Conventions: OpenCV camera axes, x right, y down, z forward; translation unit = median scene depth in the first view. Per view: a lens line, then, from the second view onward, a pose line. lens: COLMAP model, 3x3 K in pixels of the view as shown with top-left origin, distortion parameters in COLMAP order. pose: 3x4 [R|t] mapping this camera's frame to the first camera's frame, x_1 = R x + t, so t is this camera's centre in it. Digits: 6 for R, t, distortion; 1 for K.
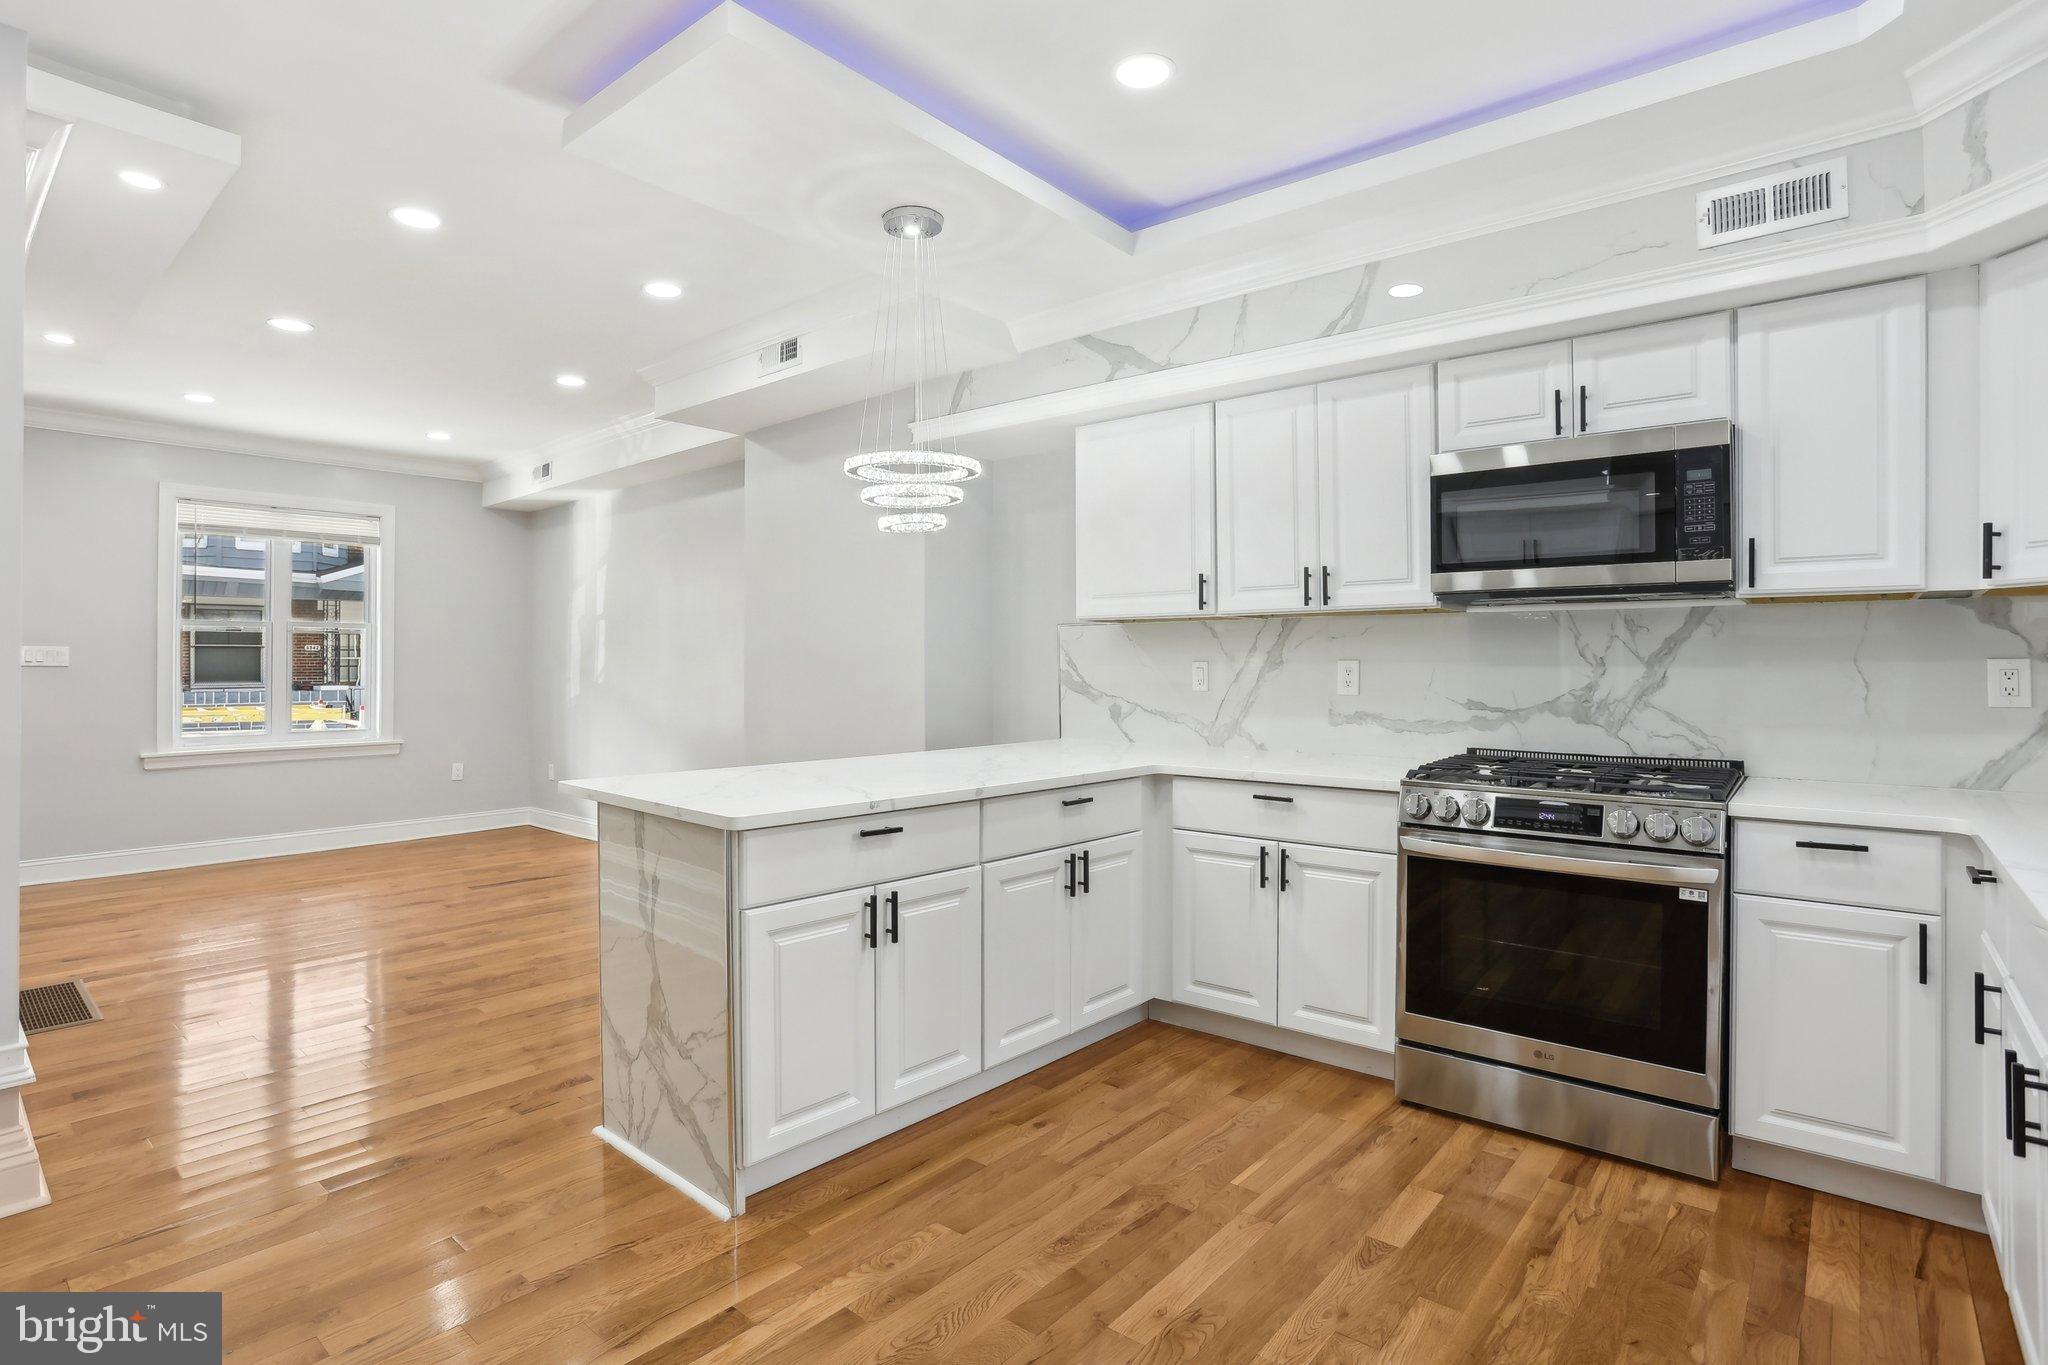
lens RADIAL K [[1025.3, 0, 987.6], [0, 1025.3, 652.5], [0, 0, 1]] dist [-0.070137, 0.030682]
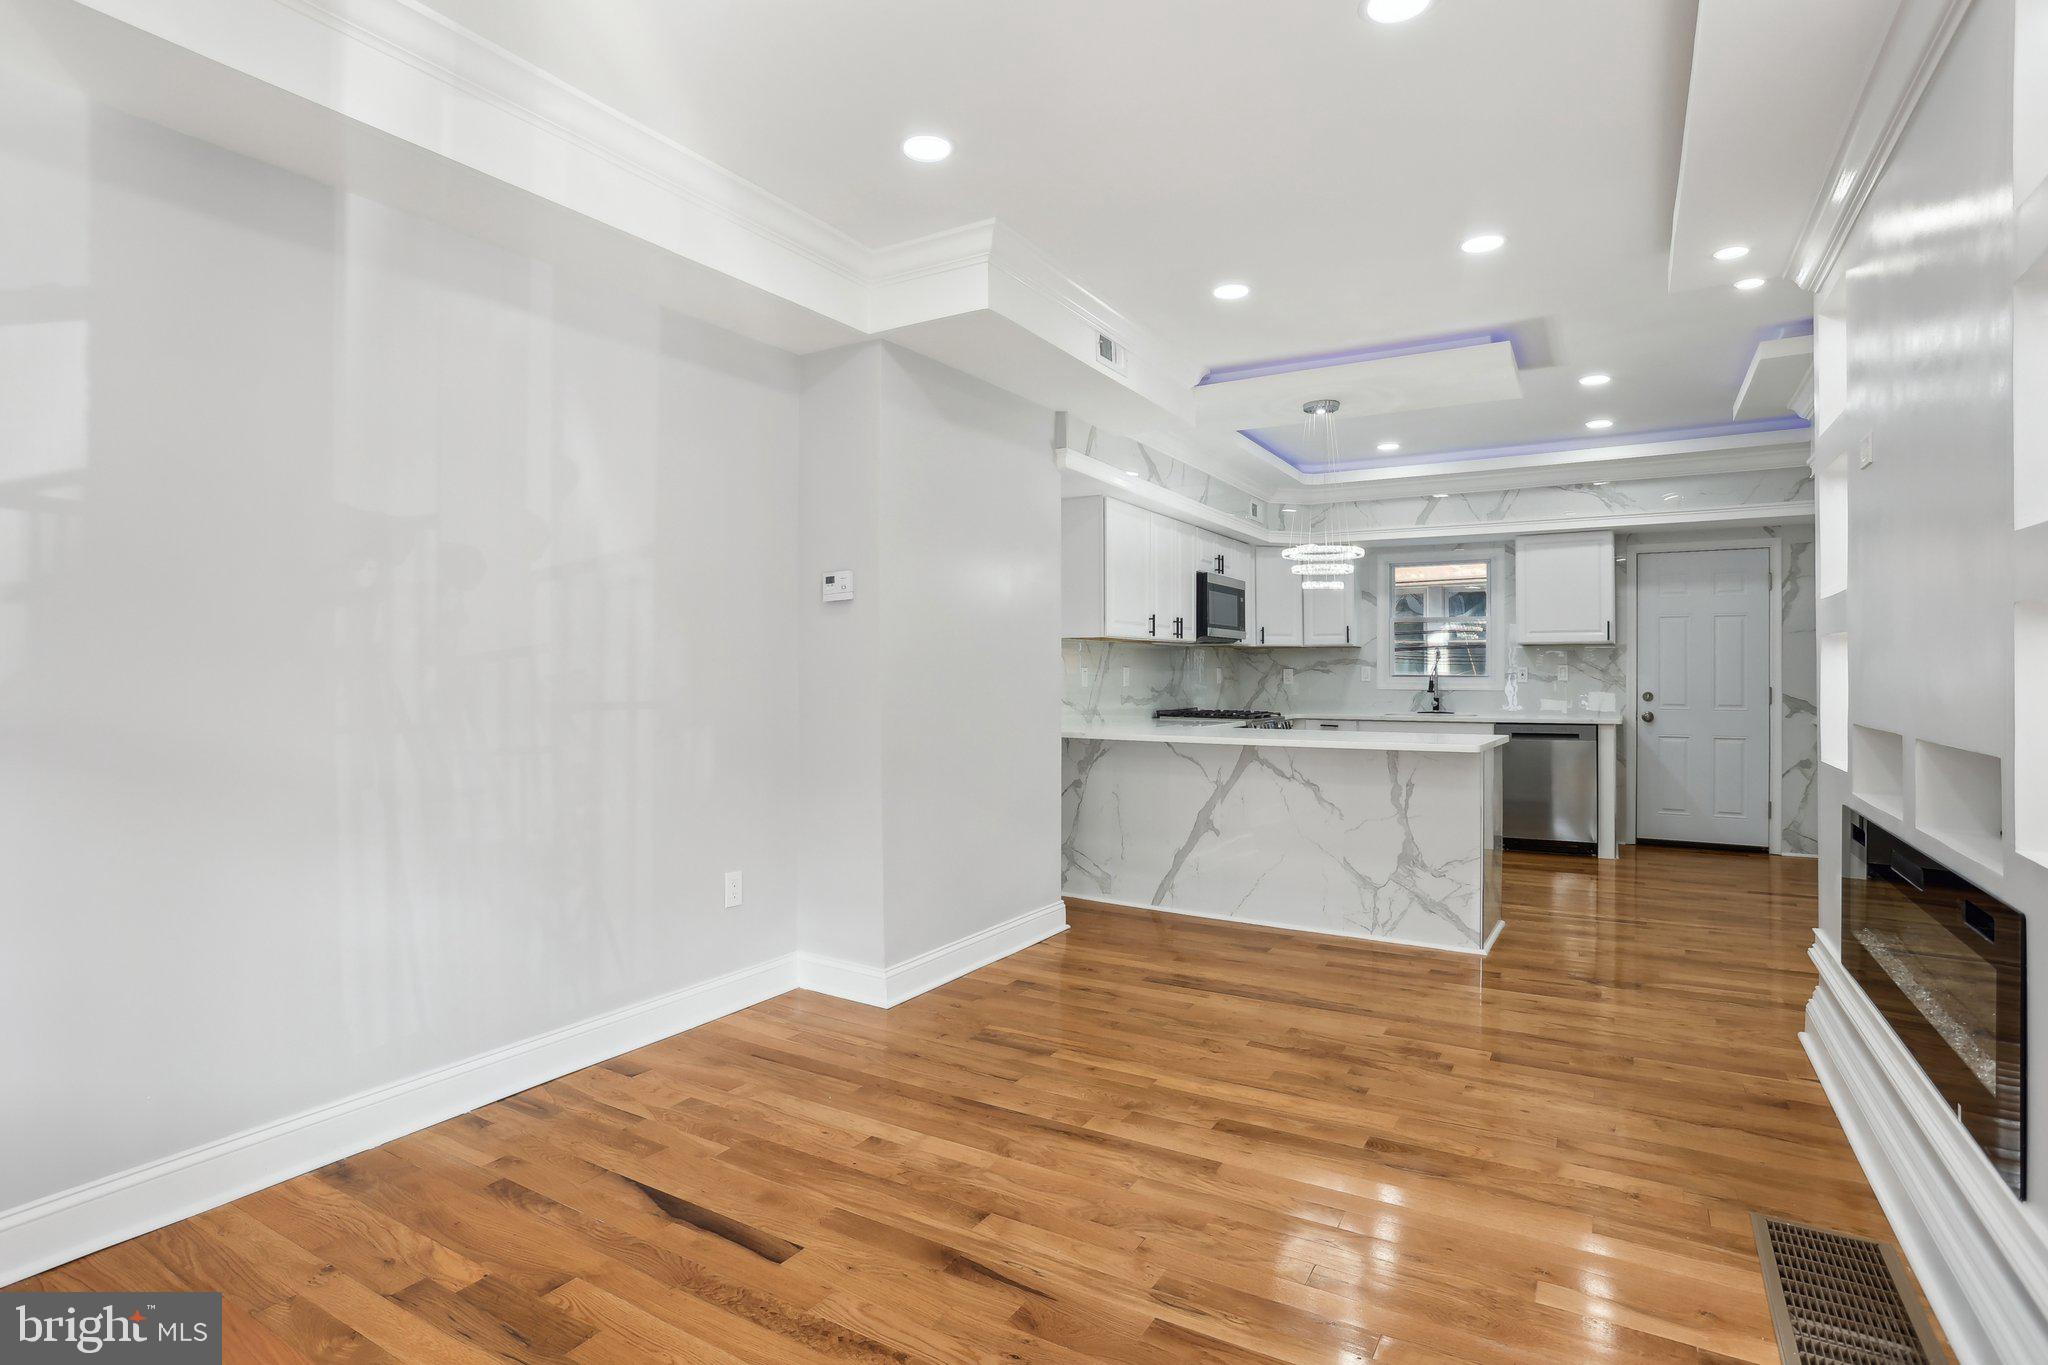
lens RADIAL K [[1030.8, 0, 1003.8], [0, 1030.8, 652.9], [0, 0, 1]] dist [-0.084529, 0.055121]
pose [[-0.166365, 0.017259, 0.985913, -1.744651], [-0.011172, 0.999750, -0.019386, 0.025230], [-0.986001, -0.014239, -0.166131, 1.897408]]
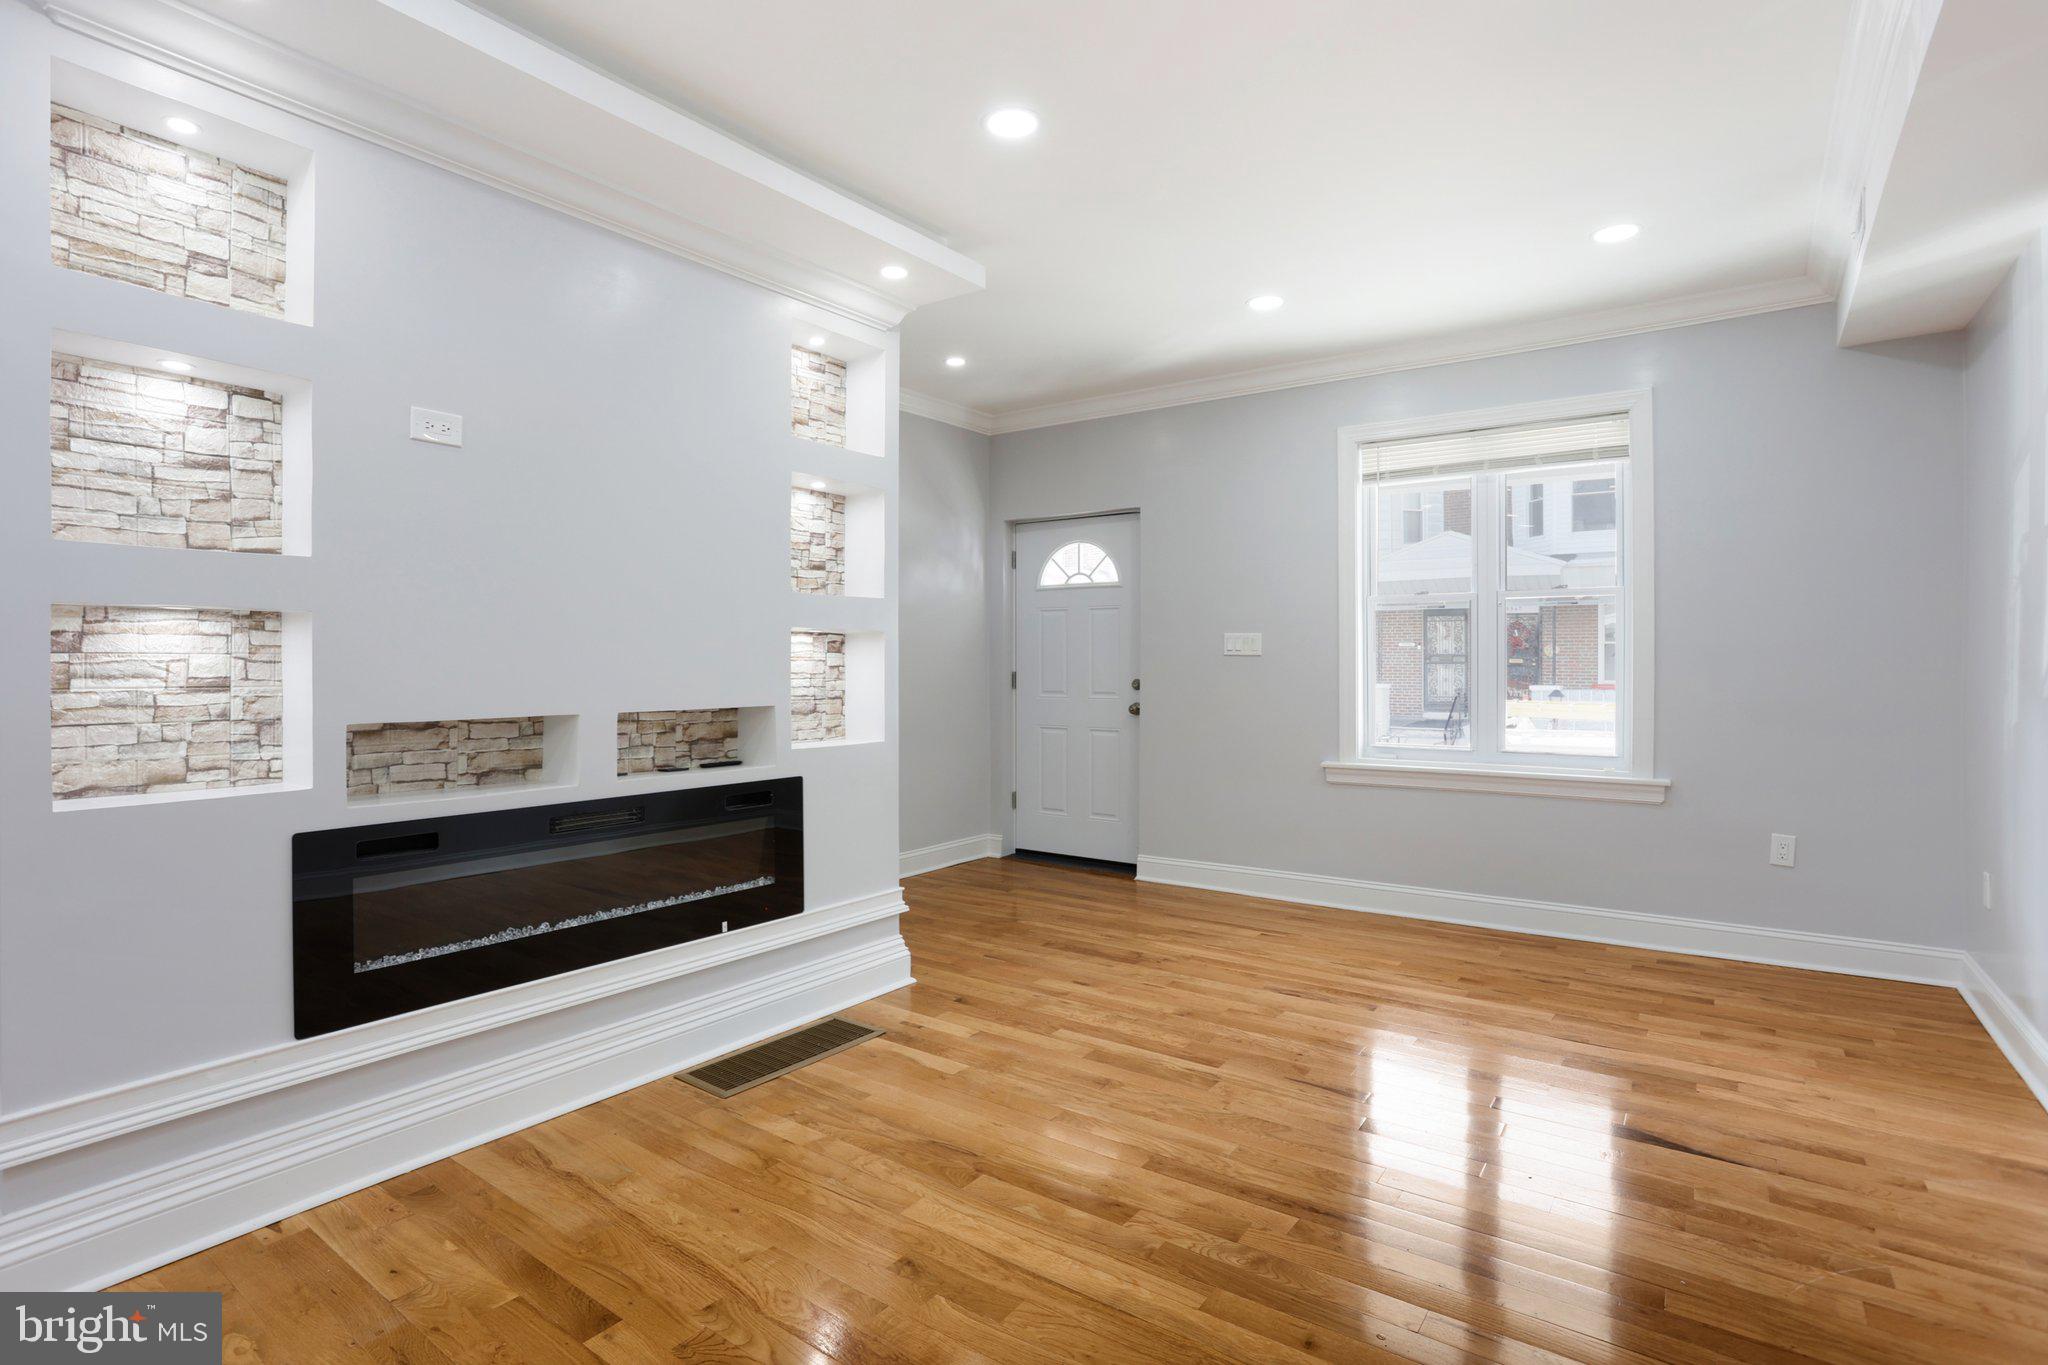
lens RADIAL K [[1025.3, 0, 987.6], [0, 1025.3, 652.5], [0, 0, 1]] dist [-0.070137, 0.030682]
pose [[0.070372, -0.004969, -0.997508, -0.113770], [0.009775, 0.999943, -0.004291, 0.018198], [0.997473, -0.009448, 0.070416, 1.388234]]
